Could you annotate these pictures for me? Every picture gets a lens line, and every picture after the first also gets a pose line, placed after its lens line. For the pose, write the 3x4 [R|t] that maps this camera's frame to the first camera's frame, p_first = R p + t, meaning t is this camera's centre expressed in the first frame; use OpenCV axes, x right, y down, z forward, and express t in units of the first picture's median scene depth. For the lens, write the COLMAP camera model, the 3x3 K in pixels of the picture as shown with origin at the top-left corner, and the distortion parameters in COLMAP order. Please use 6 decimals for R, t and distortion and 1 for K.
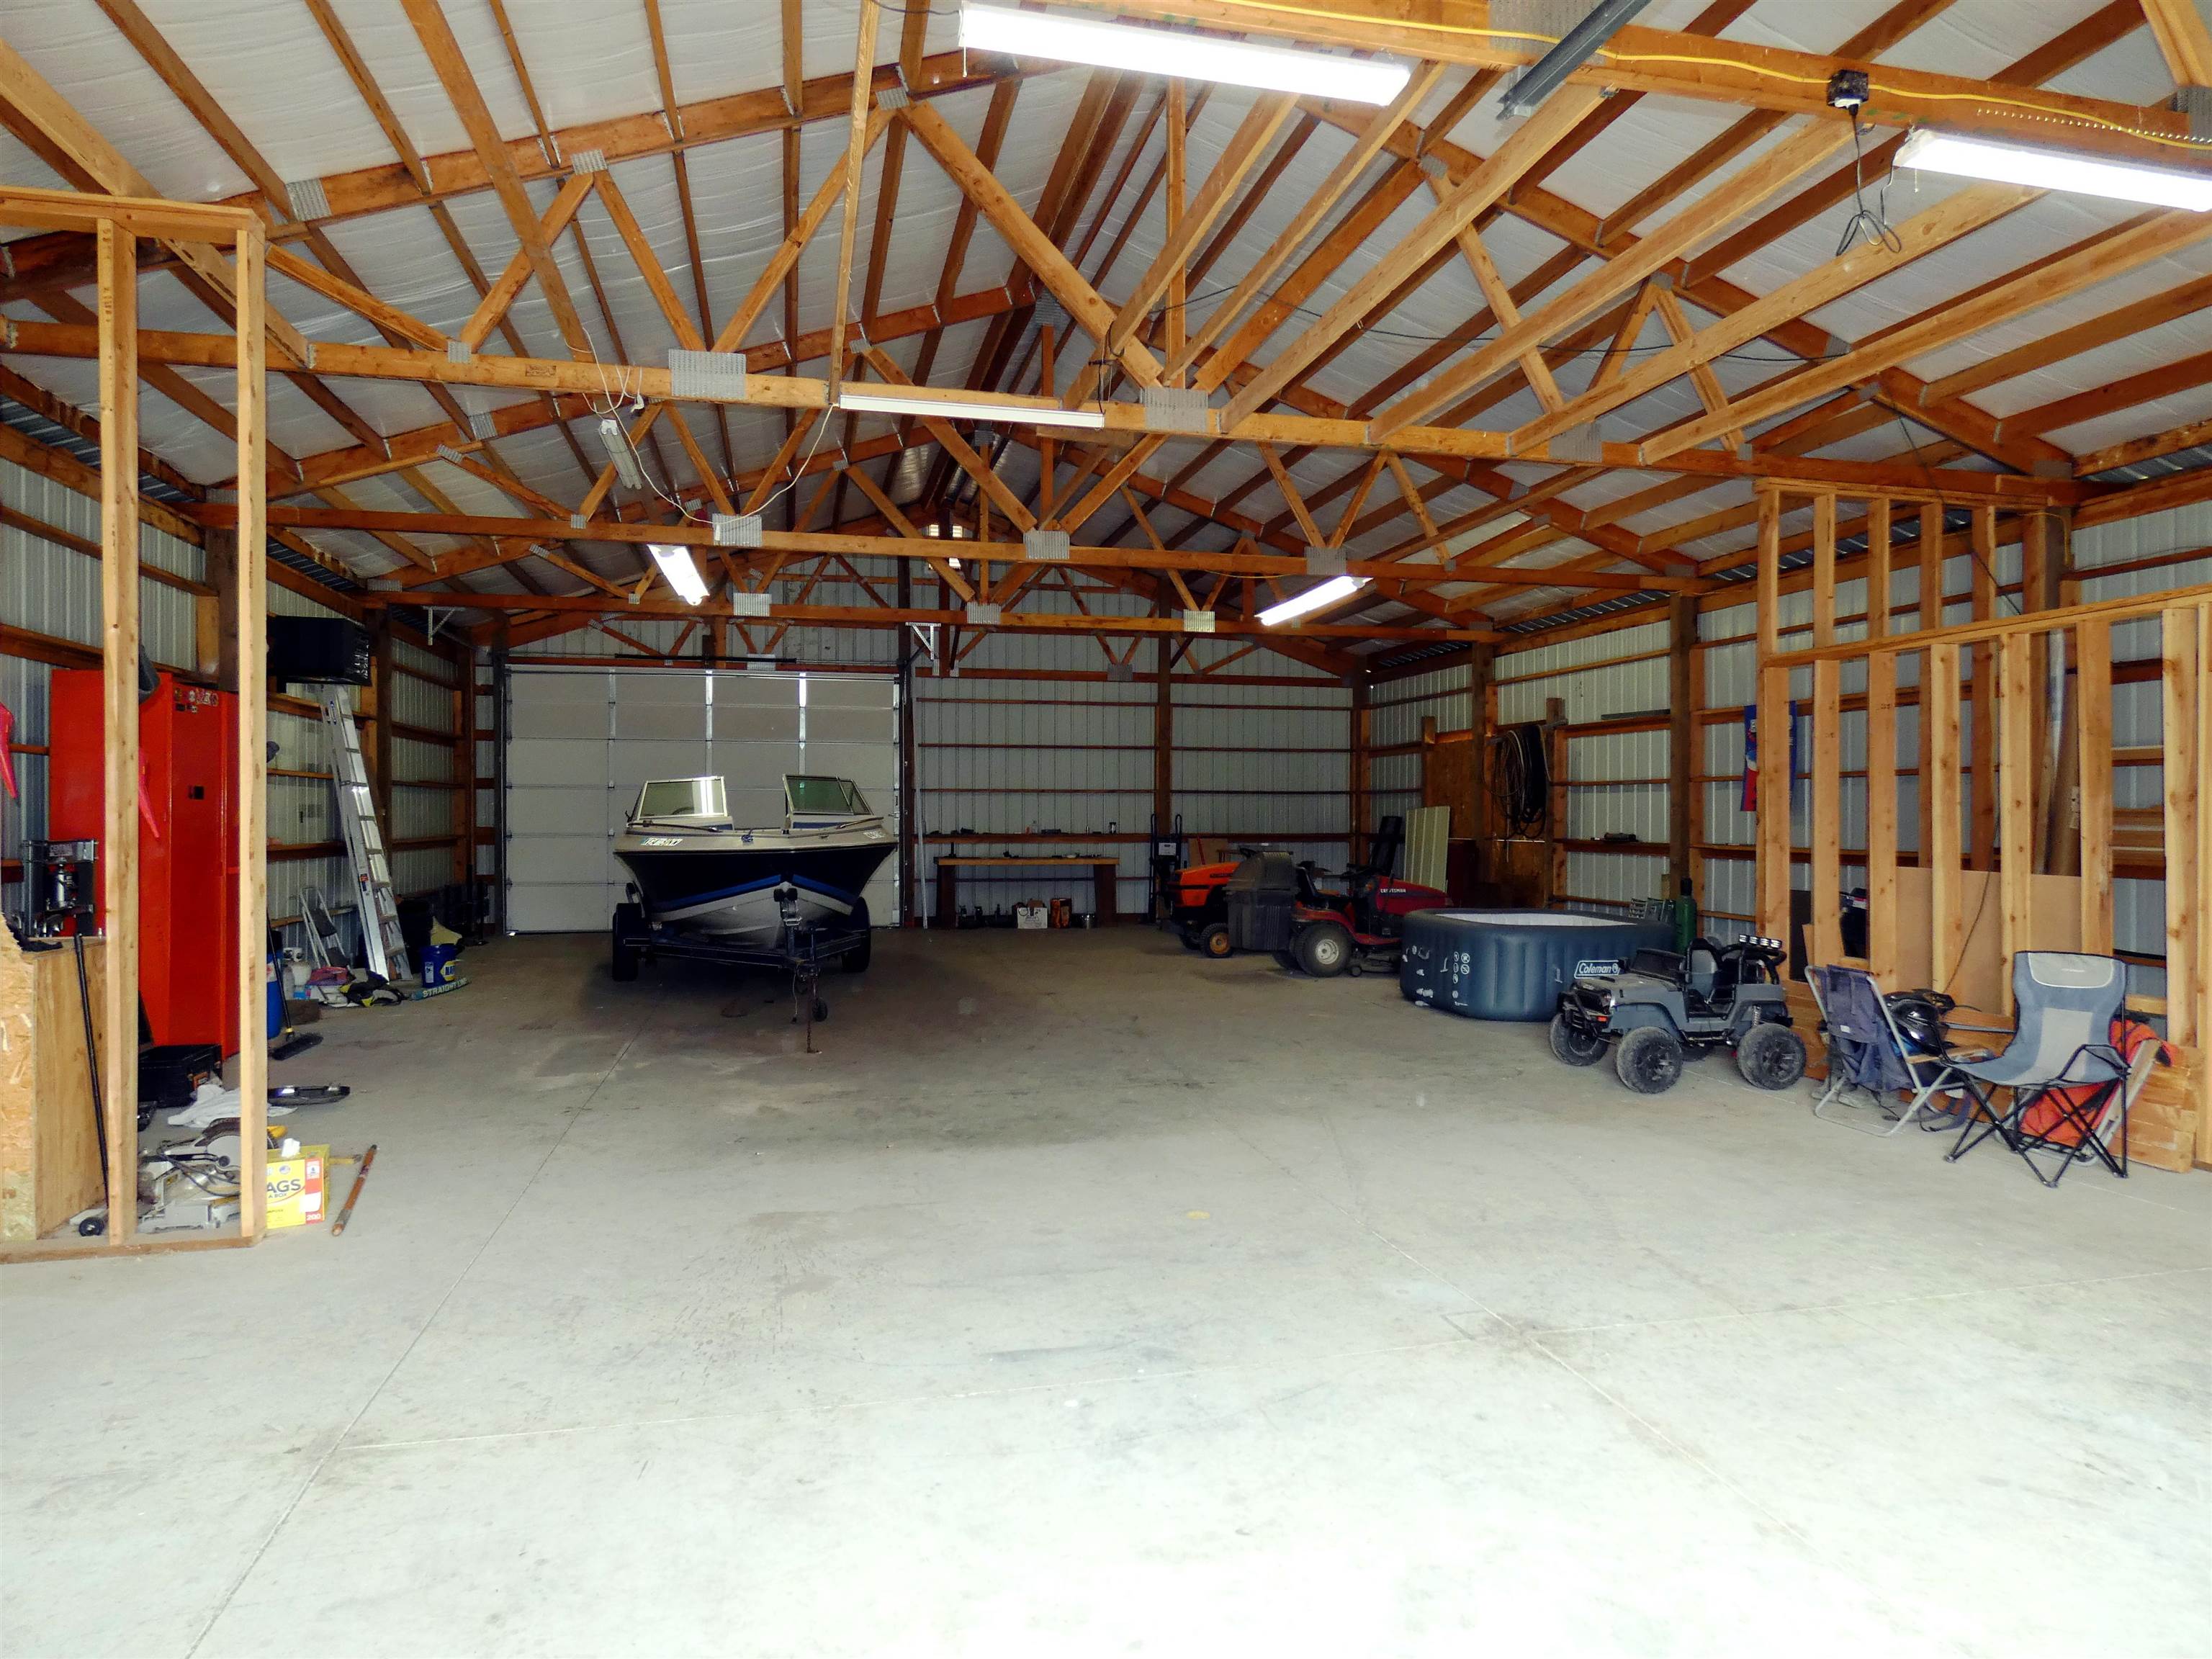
lens RADIAL K [[1324.9, 0, 1103.2], [0, 1324.9, 820.7], [0, 0, 1]] dist [-0.004627, 0.001603]
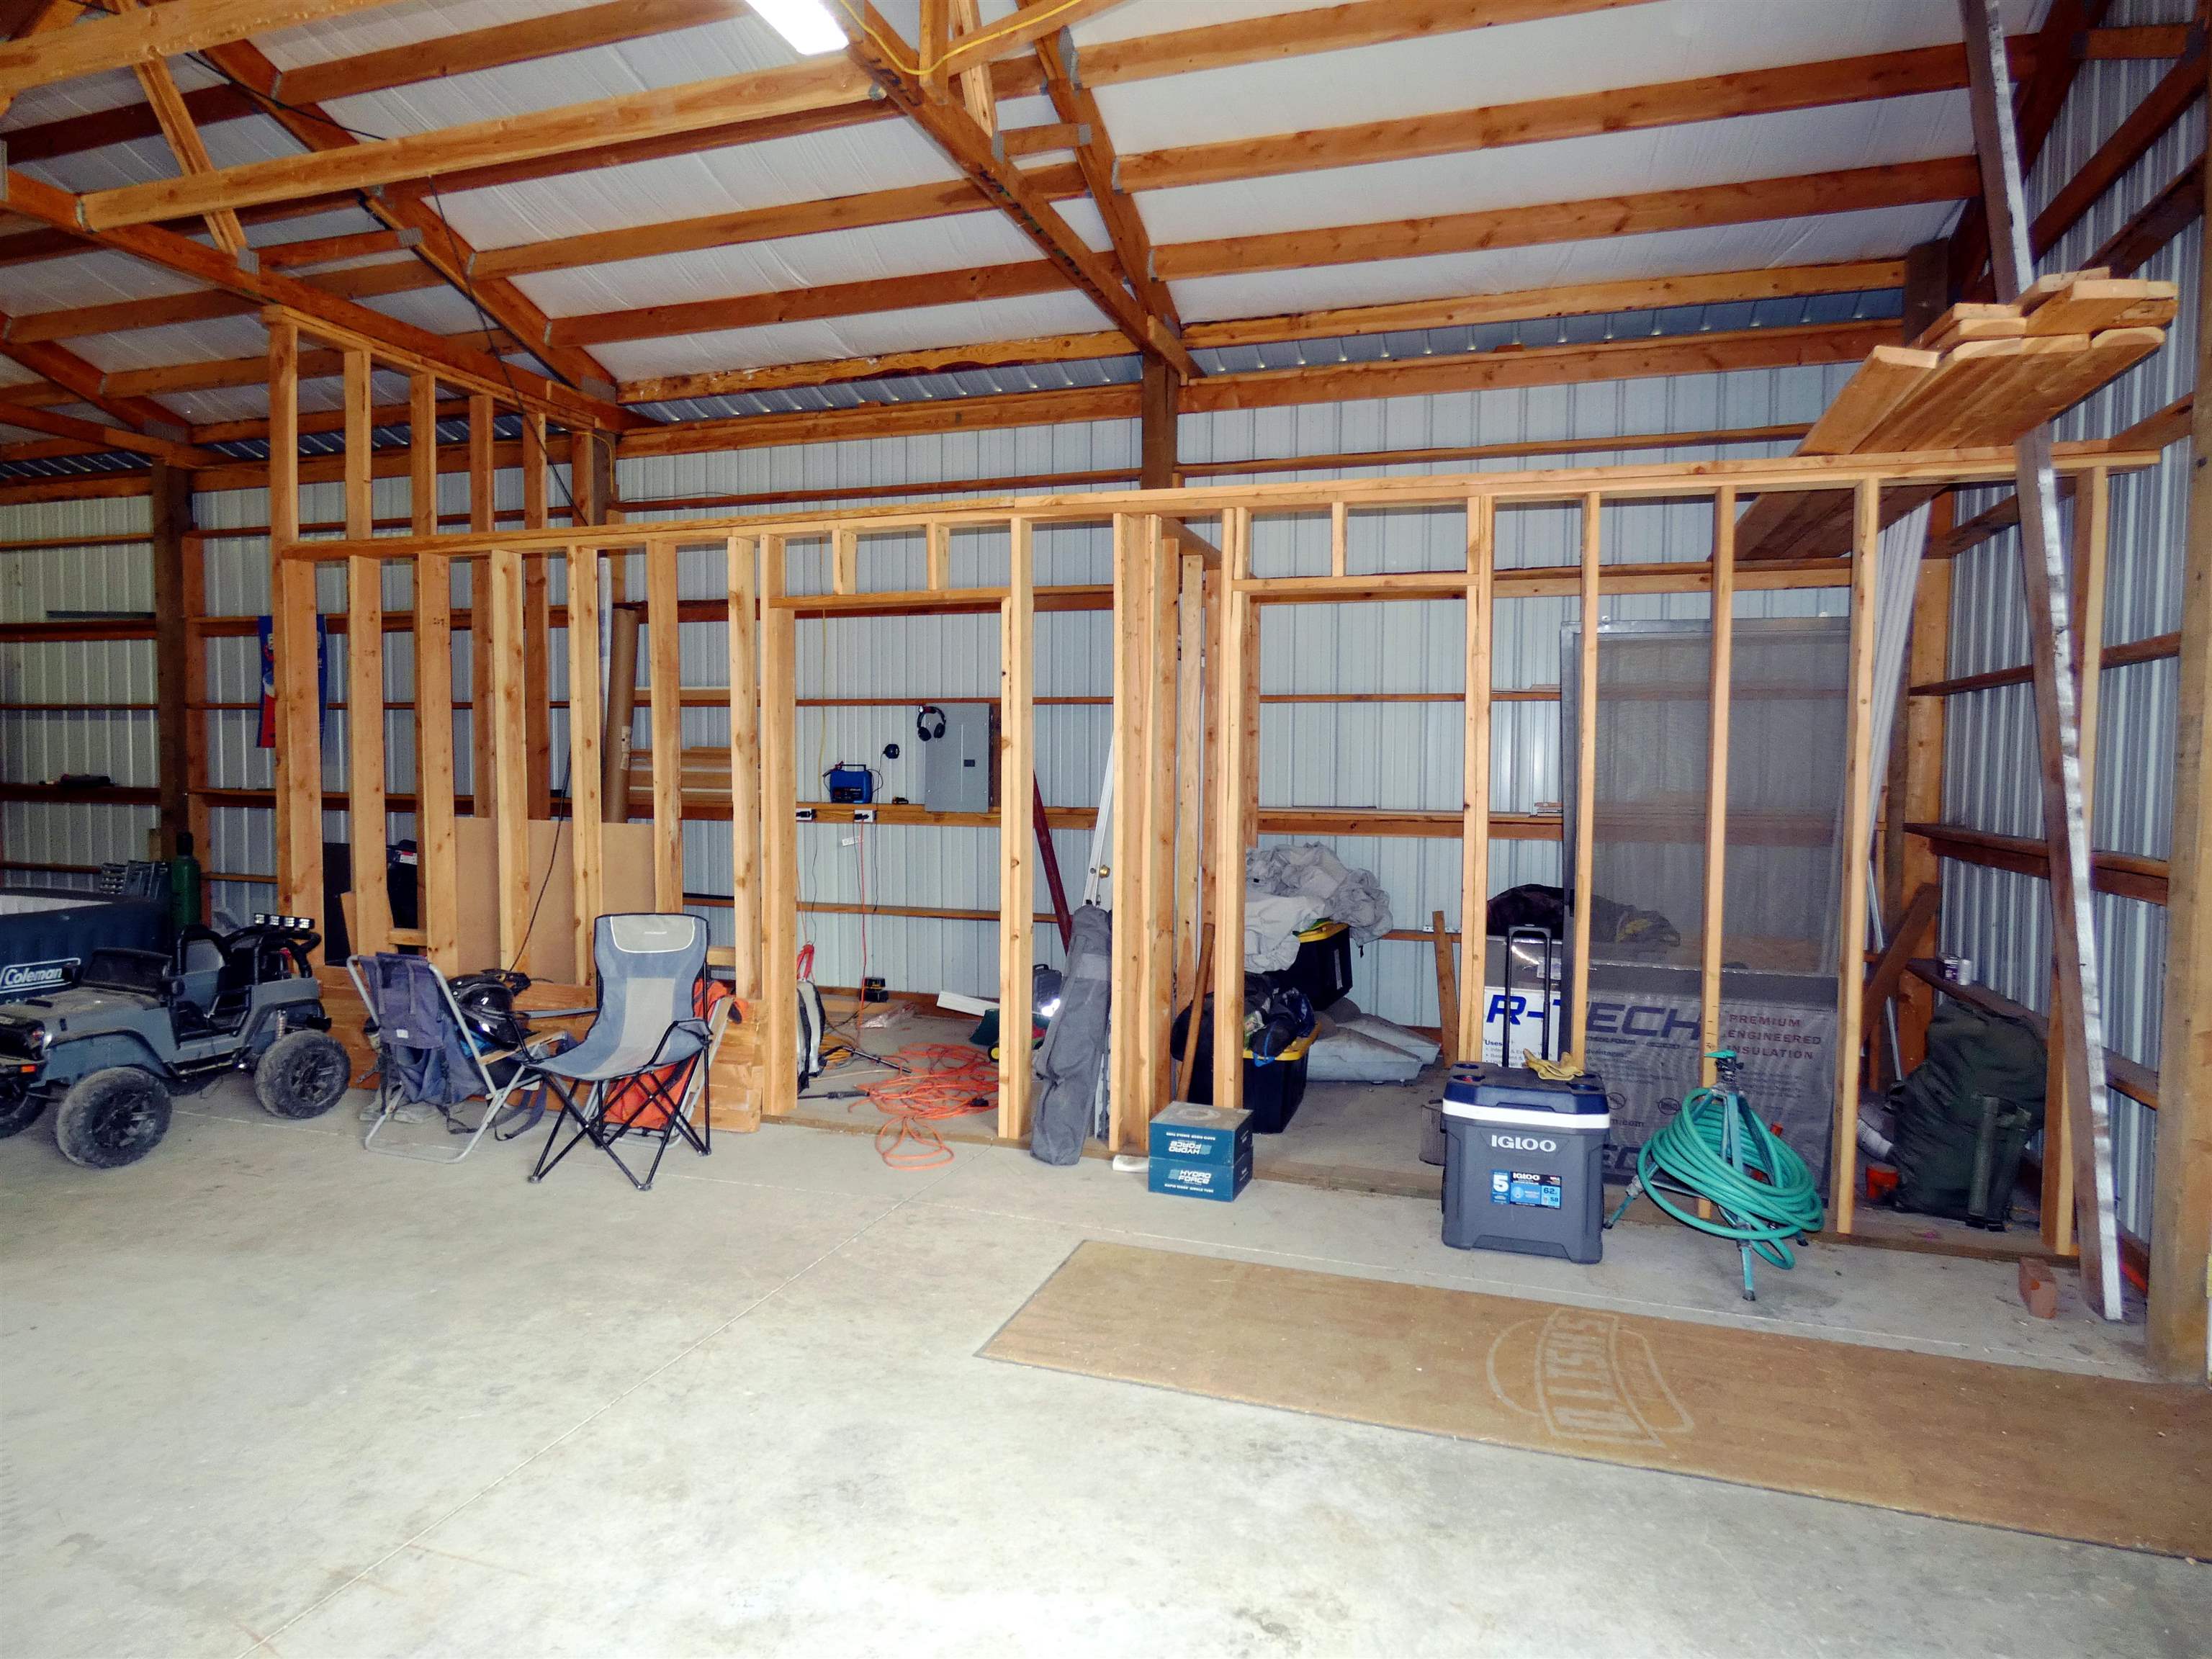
lens RADIAL K [[1324.9, 0, 1103.2], [0, 1324.9, 820.7], [0, 0, 1]] dist [-0.004627, 0.001603]
pose [[0.529119, -0.036603, 0.847758, 0.111990], [-0.004537, 0.998933, 0.045962, -0.002923], [-0.848536, -0.028166, 0.528388, 0.217956]]
